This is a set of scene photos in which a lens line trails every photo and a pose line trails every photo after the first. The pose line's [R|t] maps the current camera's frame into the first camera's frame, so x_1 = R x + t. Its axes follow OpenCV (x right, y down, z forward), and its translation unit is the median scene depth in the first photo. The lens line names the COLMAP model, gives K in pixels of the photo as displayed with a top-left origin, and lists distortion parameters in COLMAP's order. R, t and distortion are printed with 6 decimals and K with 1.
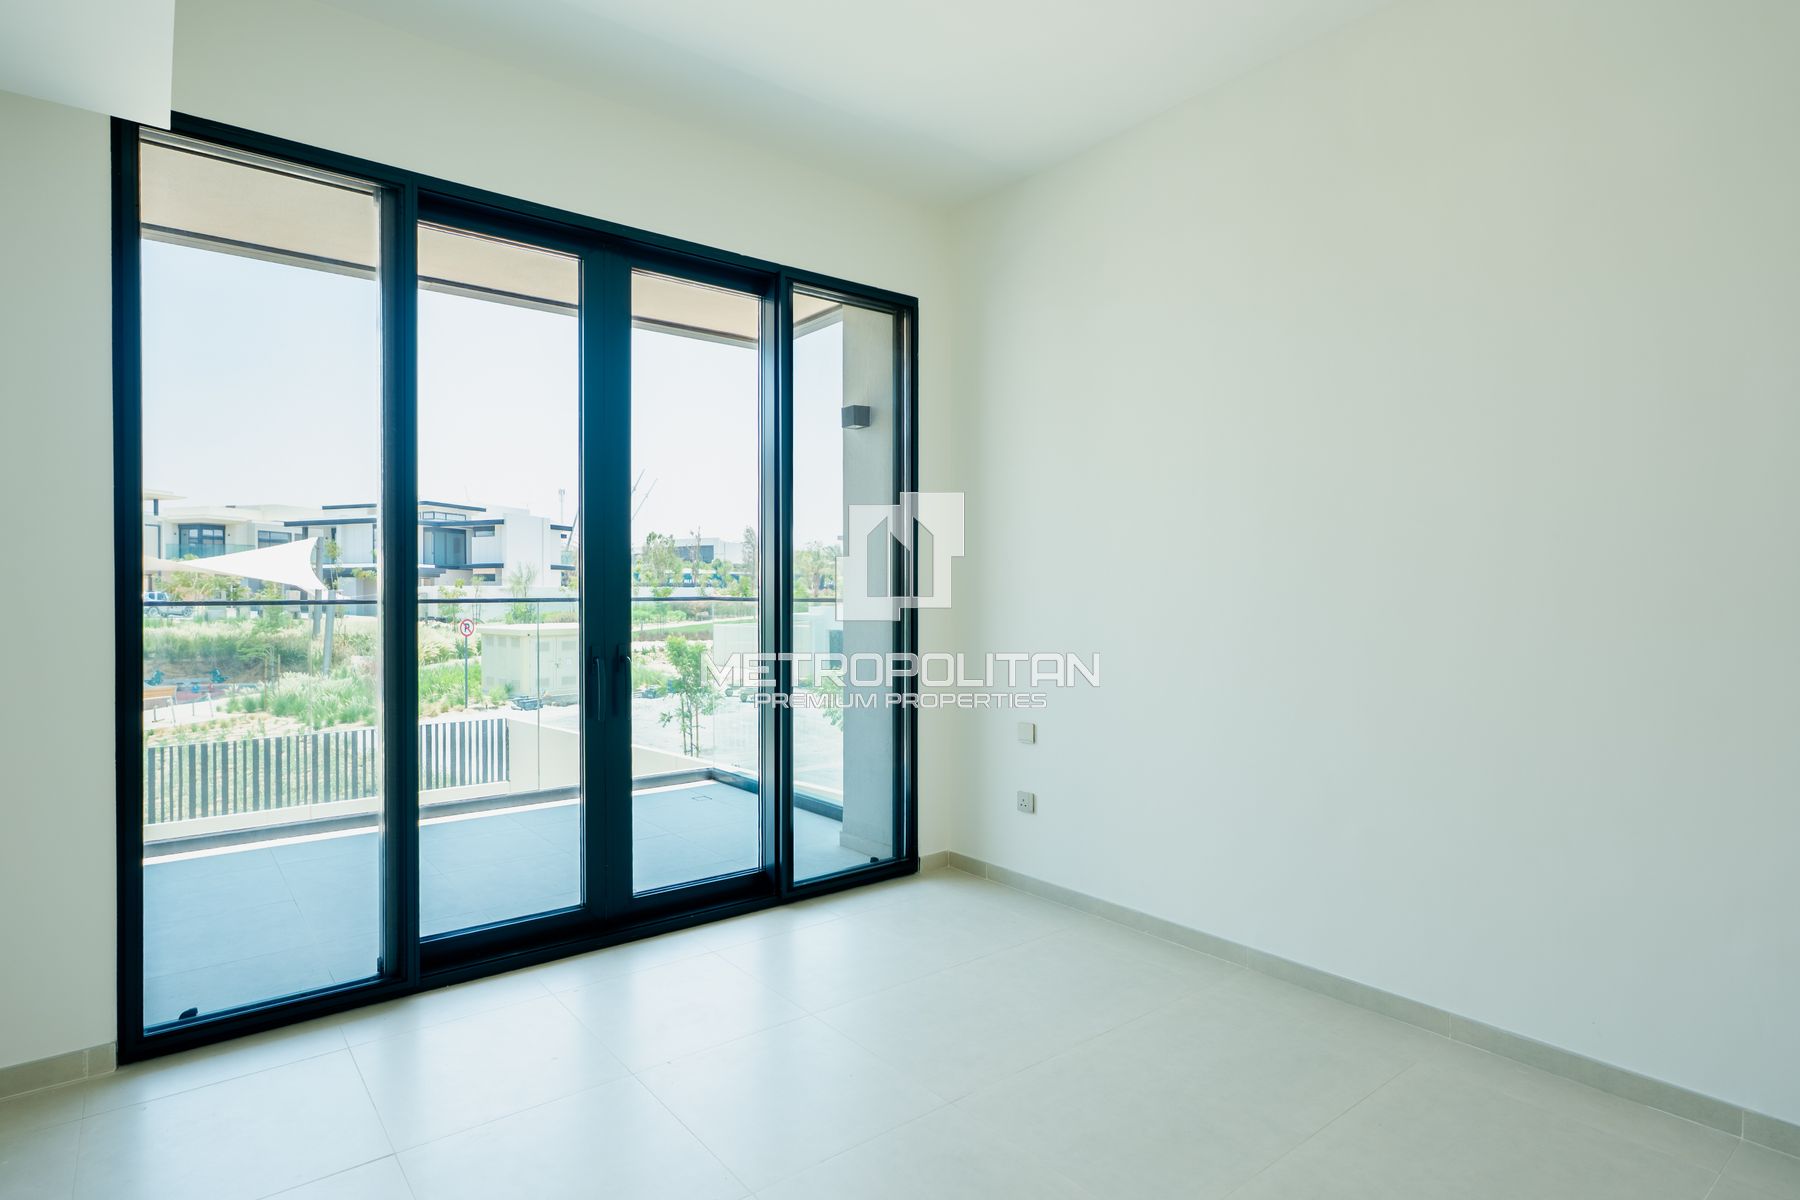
lens RADIAL K [[913.3, 0, 807.5], [0, 913.3, 603.0], [0, 0, 1]] dist [0.009058, 0.000451]
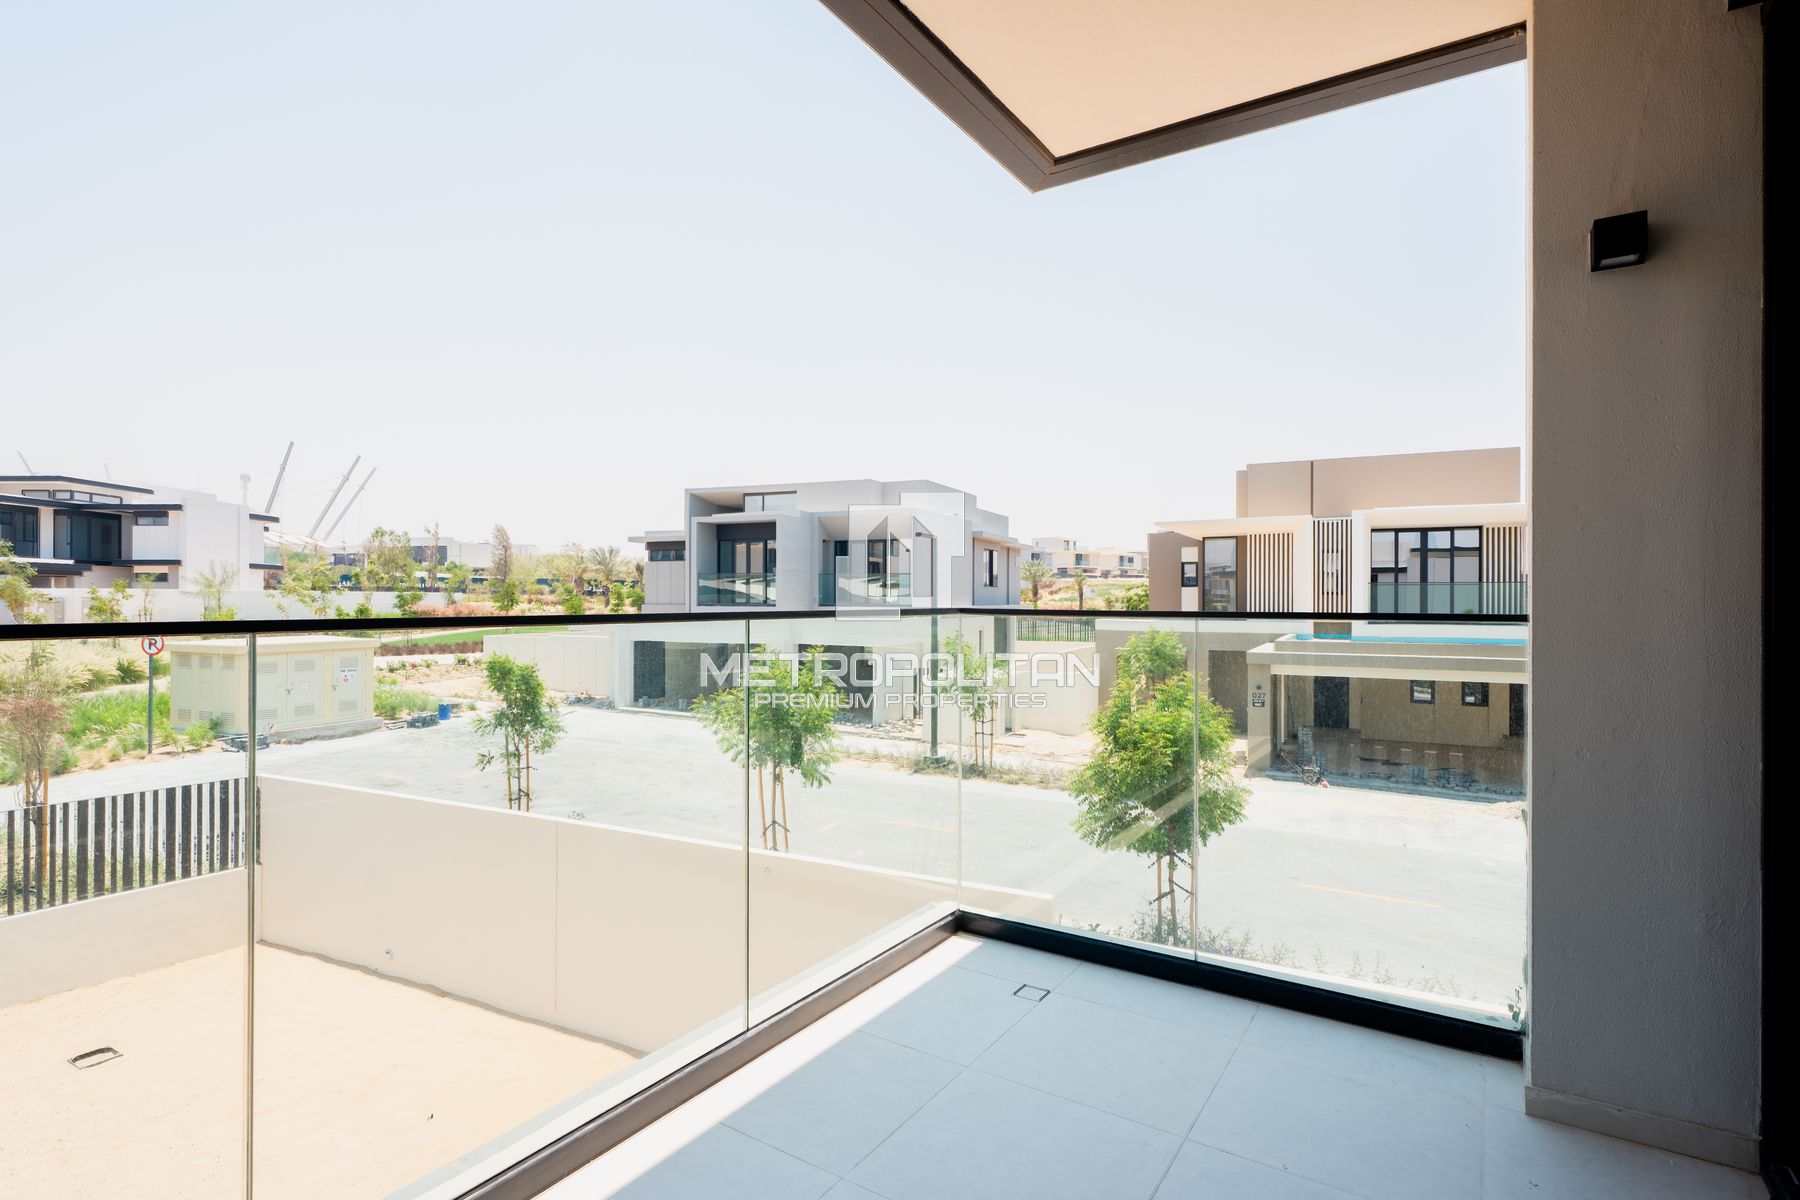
lens RADIAL K [[918.1, 0, 883.0], [0, 918.1, 597.0], [0, 0, 1]] dist [0.003049, 0.001770]
pose [[0.939540, 0.007260, 0.342363, -0.070784], [-0.002191, 0.999882, -0.015190, -0.001365], [-0.342433, 0.013521, 0.939445, 0.095966]]
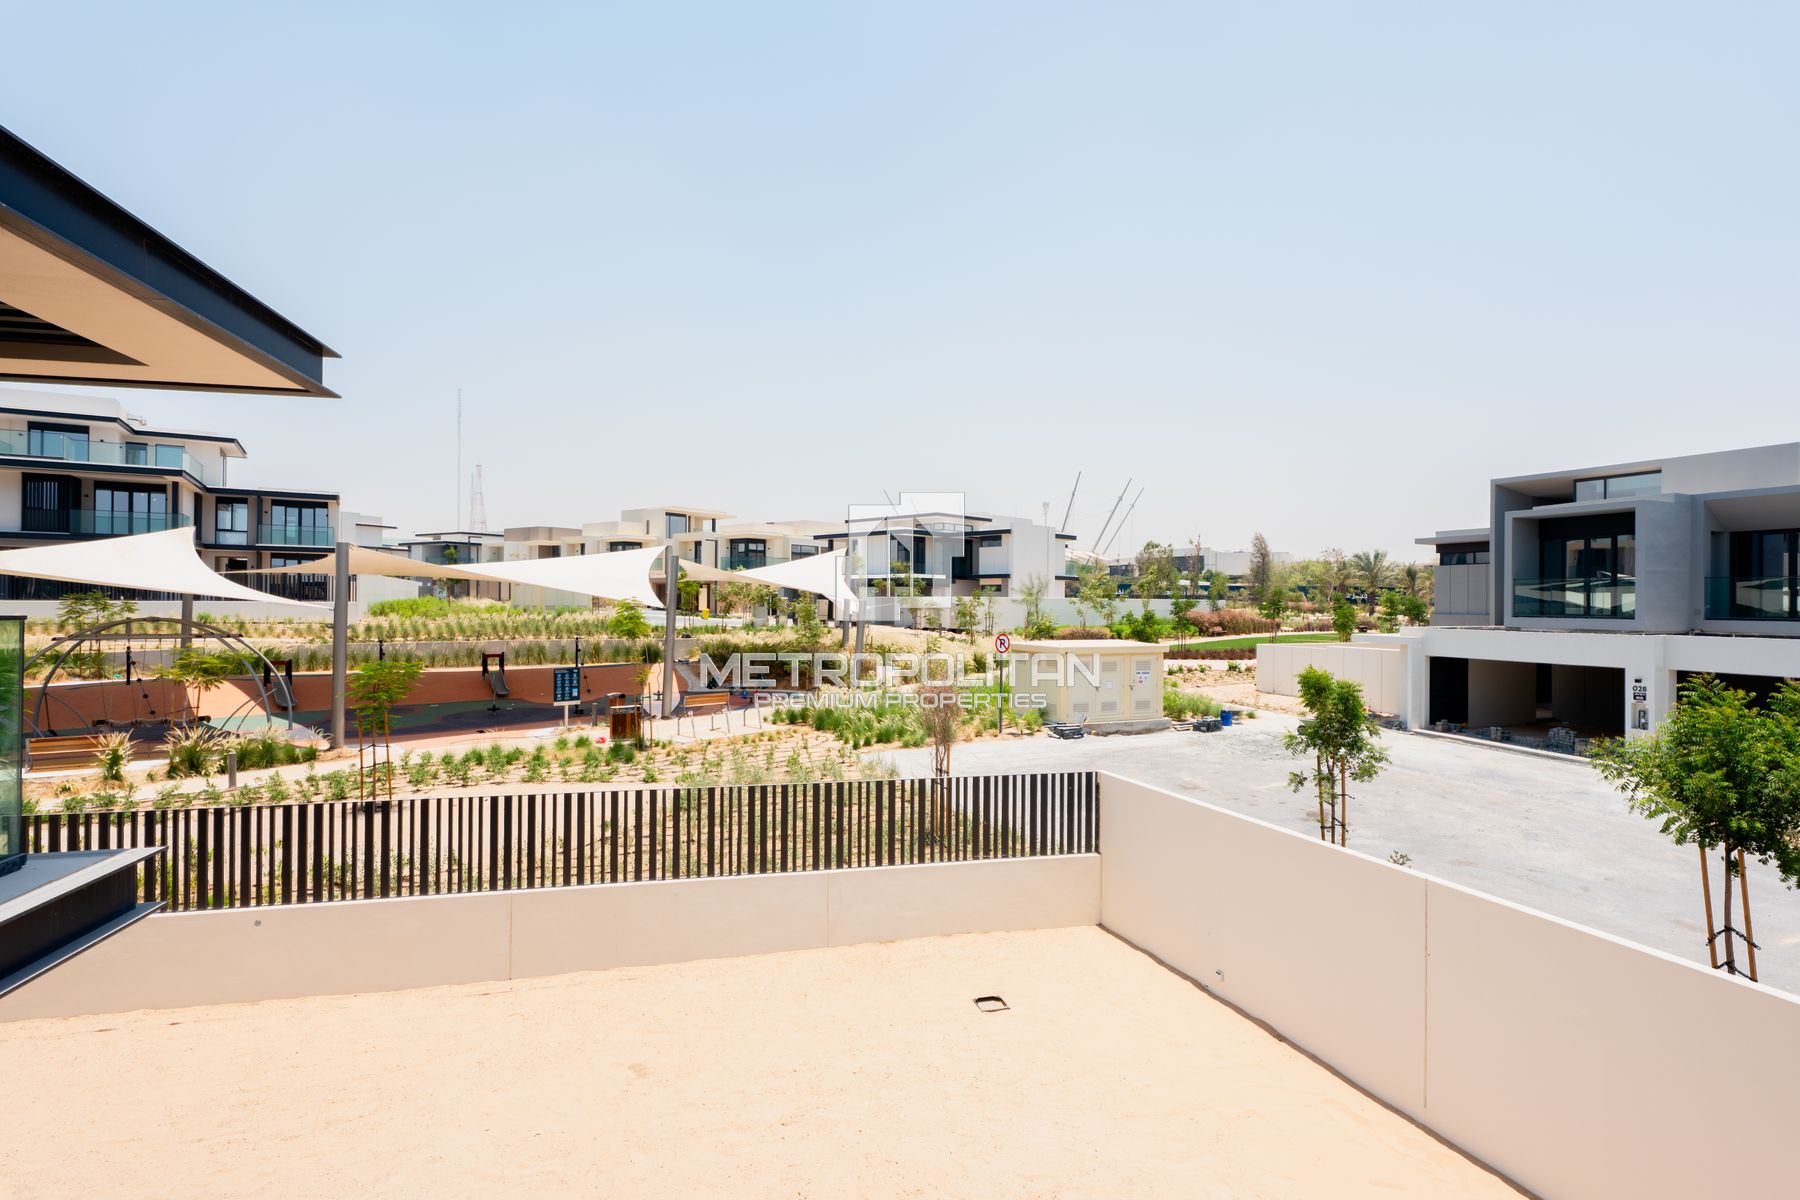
lens RADIAL K [[902.2, 0, 943.0], [0, 902.2, 592.2], [0, 0, 1]] dist [-0.002813, -0.001107]
pose [[0.934074, 0.005464, -0.357039, -0.109623], [-0.014015, 0.999673, -0.021366, -0.003919], [0.356806, 0.024961, 0.933845, 0.146345]]
